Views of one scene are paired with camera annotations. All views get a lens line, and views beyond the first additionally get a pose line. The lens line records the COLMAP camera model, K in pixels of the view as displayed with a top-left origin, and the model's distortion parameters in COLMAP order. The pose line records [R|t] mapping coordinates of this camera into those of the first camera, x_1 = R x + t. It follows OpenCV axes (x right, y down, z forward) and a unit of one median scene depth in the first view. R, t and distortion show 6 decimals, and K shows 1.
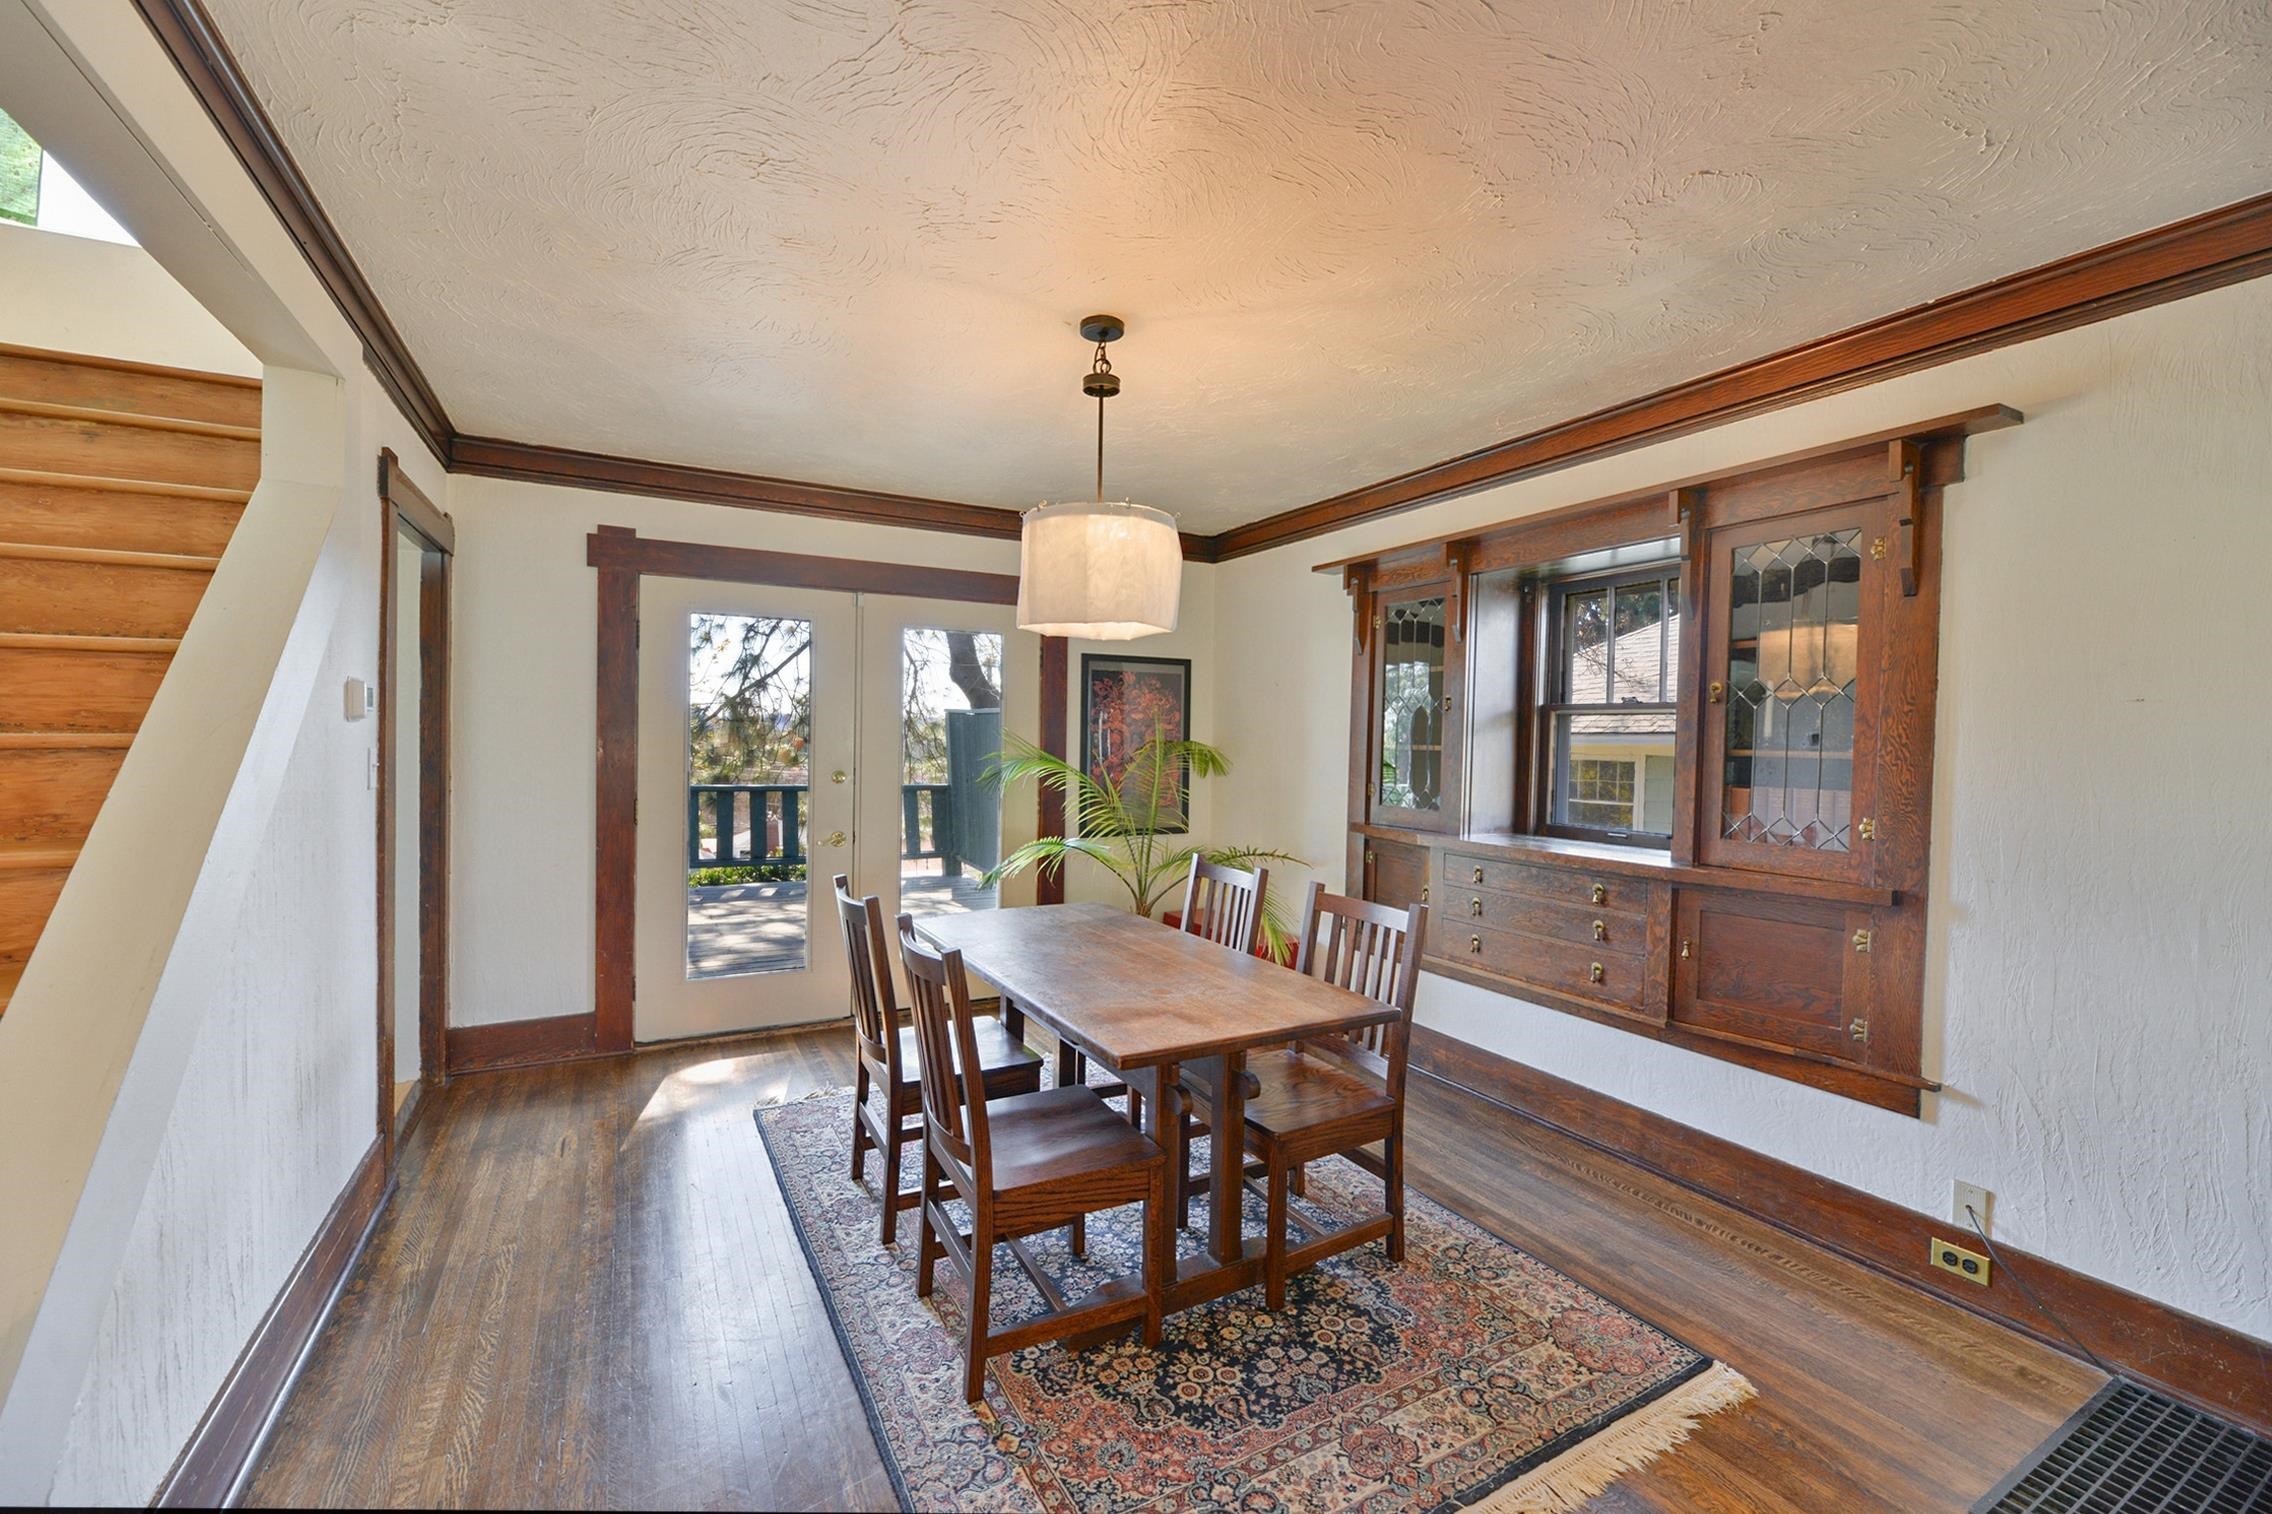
lens RADIAL K [[917.9, 0, 1104.8], [0, 917.9, 752.1], [0, 0, 1]] dist [-0.004311, -0.001430]
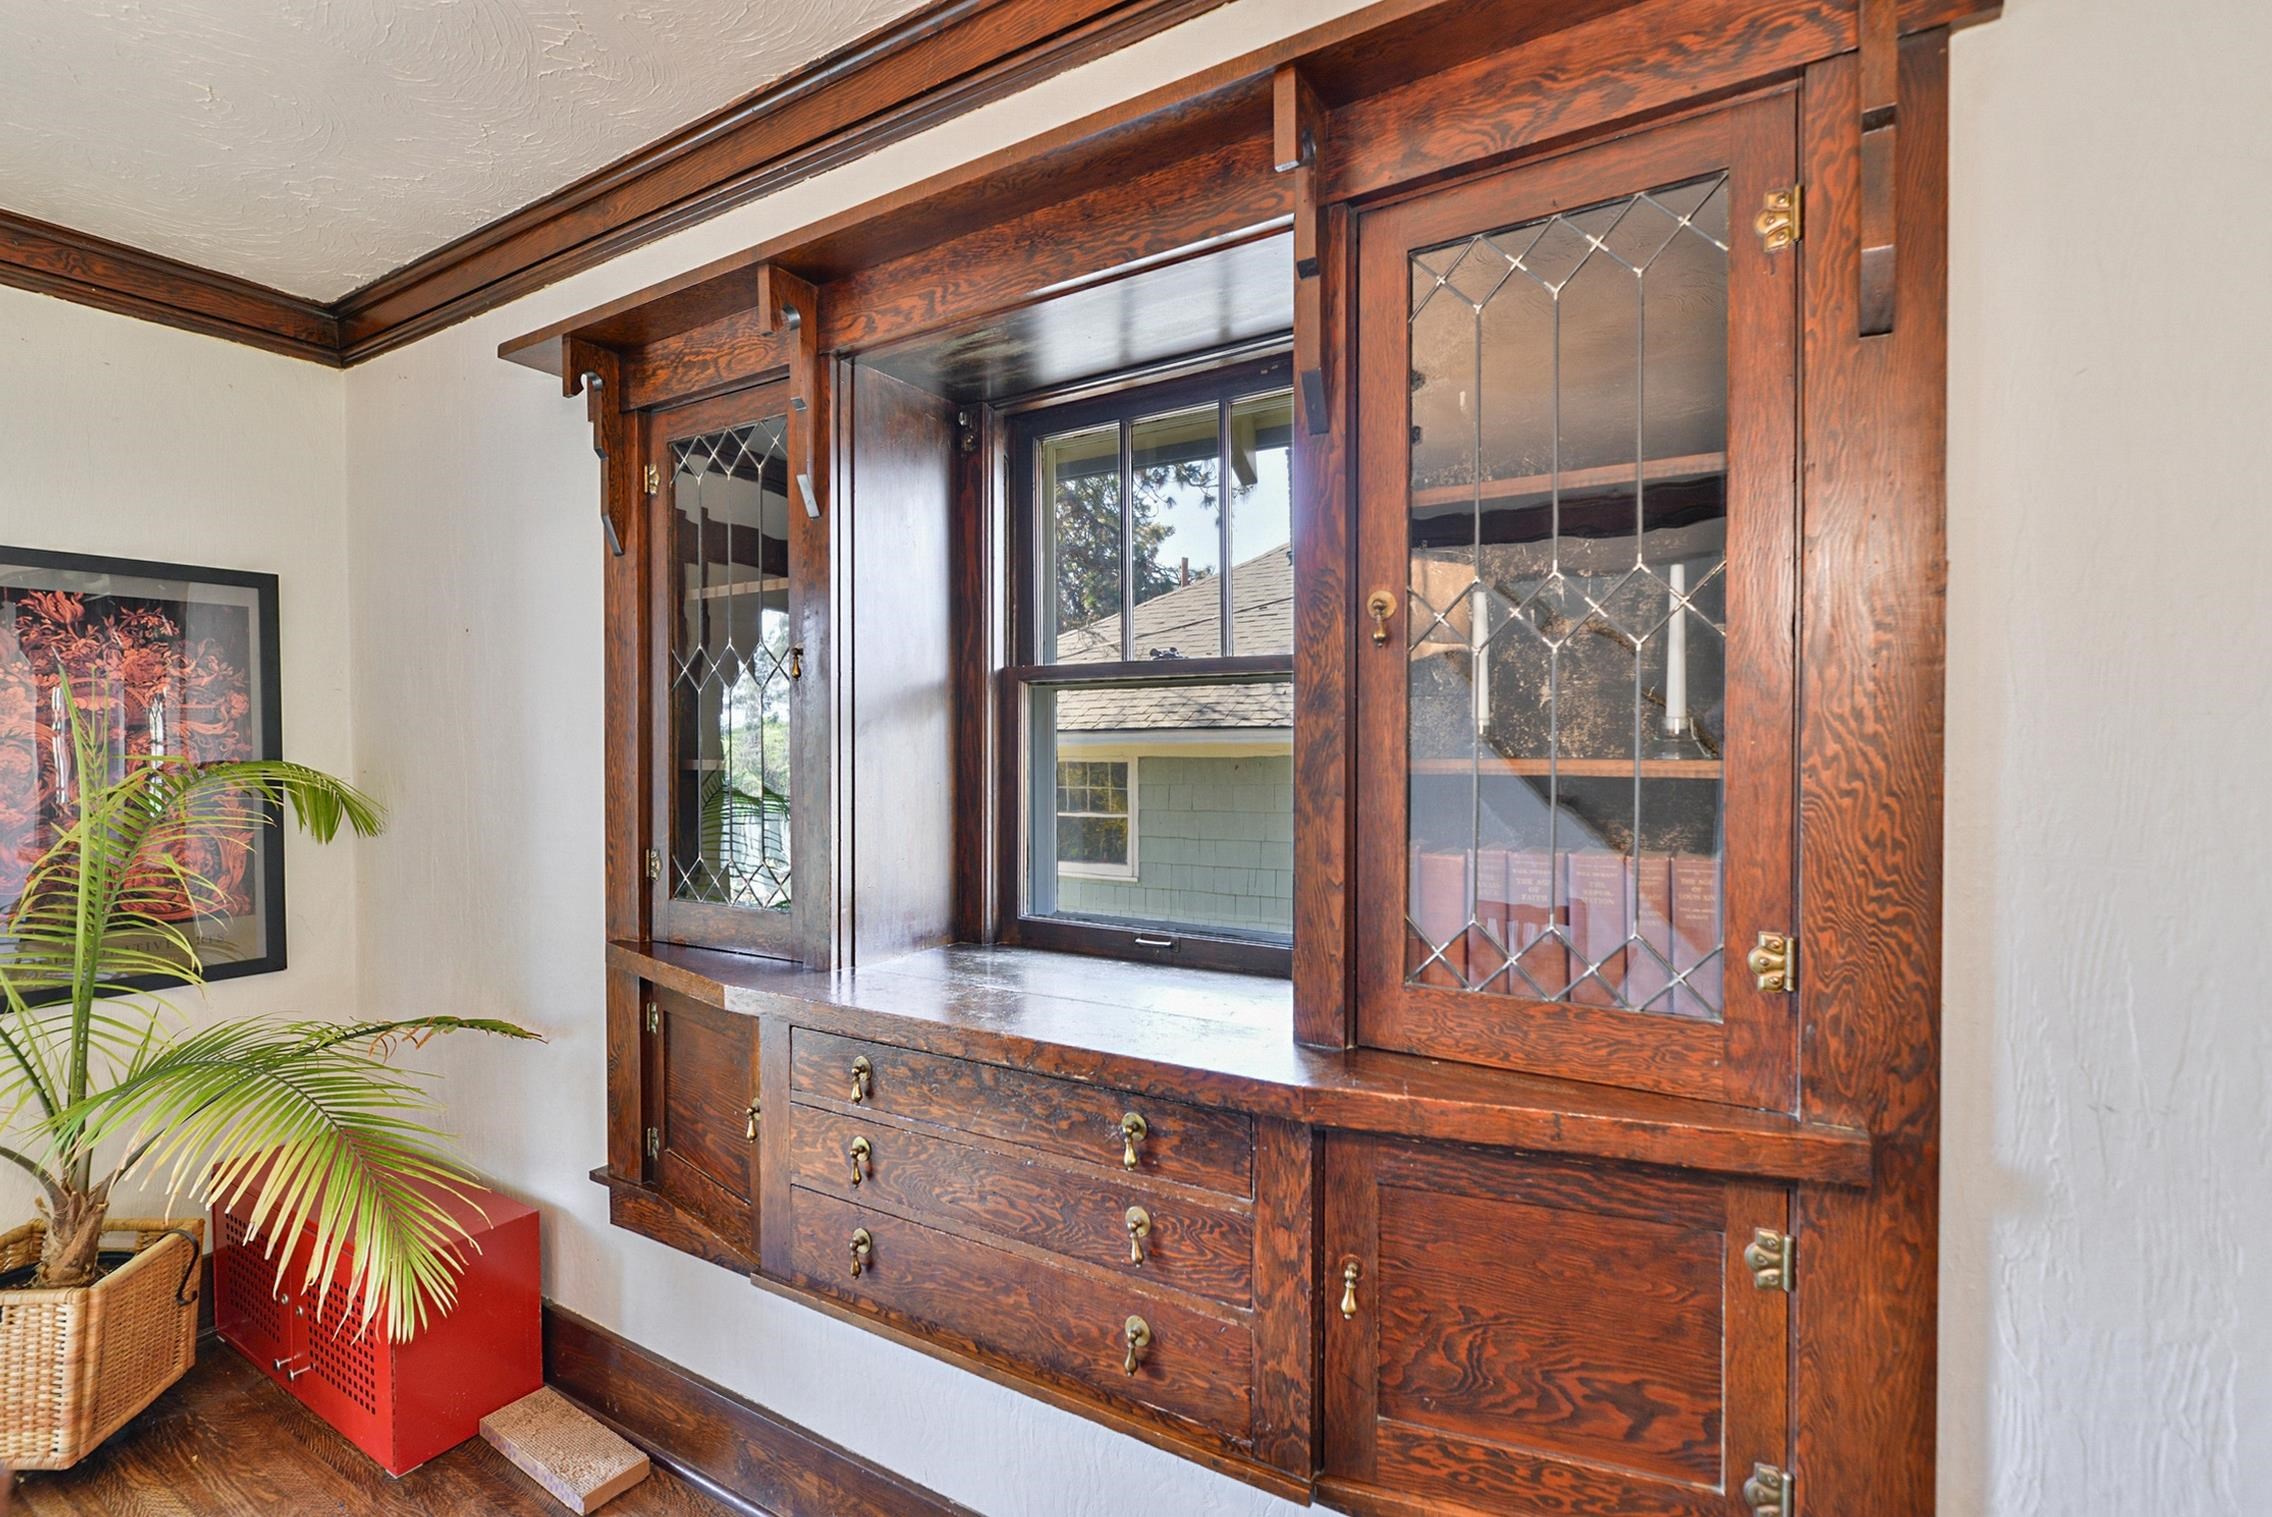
lens RADIAL K [[1065.2, 0, 1127.5], [0, 1065.2, 751.7], [0, 0, 1]] dist [0.002859, 0.000182]
pose [[0.858725, -0.029217, 0.511602, 0.301836], [0.031225, 0.999501, 0.004668, -0.010864], [-0.511484, 0.011966, 0.859210, 0.596645]]
